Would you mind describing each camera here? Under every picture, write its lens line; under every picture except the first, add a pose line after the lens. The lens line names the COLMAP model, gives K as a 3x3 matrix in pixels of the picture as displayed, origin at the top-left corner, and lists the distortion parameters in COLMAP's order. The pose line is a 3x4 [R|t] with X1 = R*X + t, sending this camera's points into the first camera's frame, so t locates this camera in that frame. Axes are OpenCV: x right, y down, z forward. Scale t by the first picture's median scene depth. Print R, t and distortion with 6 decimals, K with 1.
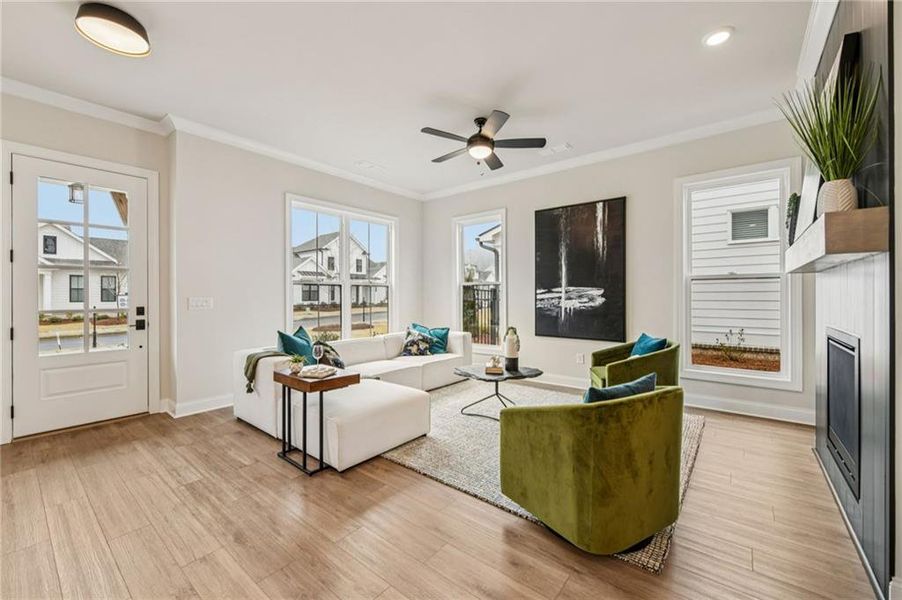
lens RADIAL K [[361.6, 0, 447.4], [0, 361.6, 295.6], [0, 0, 1]] dist [-0.001539, -0.000431]
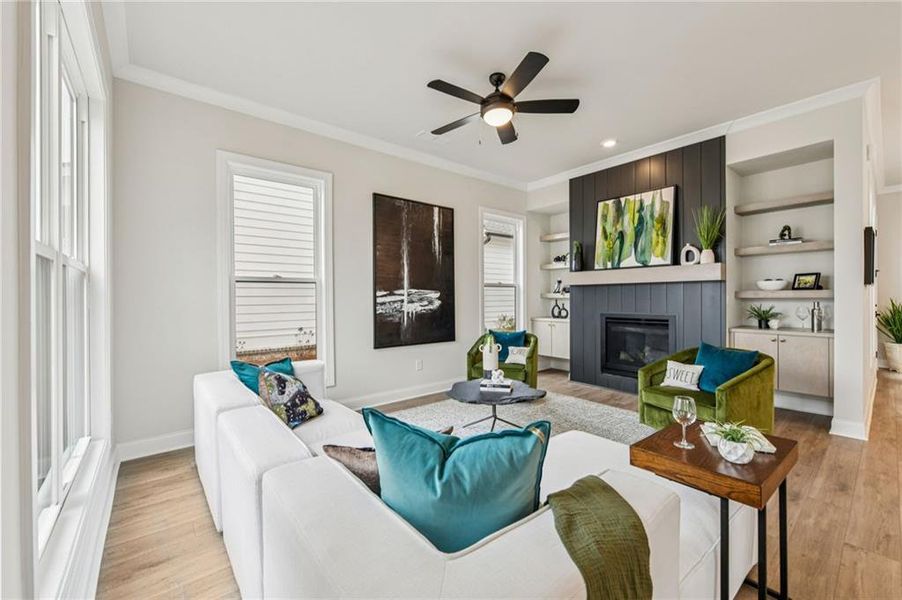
lens RADIAL K [[364.0, 0, 451.0], [0, 364.0, 300.0], [0, 0, 1]] dist [-0.000335, -0.000132]
pose [[0.196075, -0.004279, 0.980579, -0.676616], [0.004398, 0.999984, 0.003484, 0.001130], [-0.980579, 0.003629, 0.196091, 0.891809]]
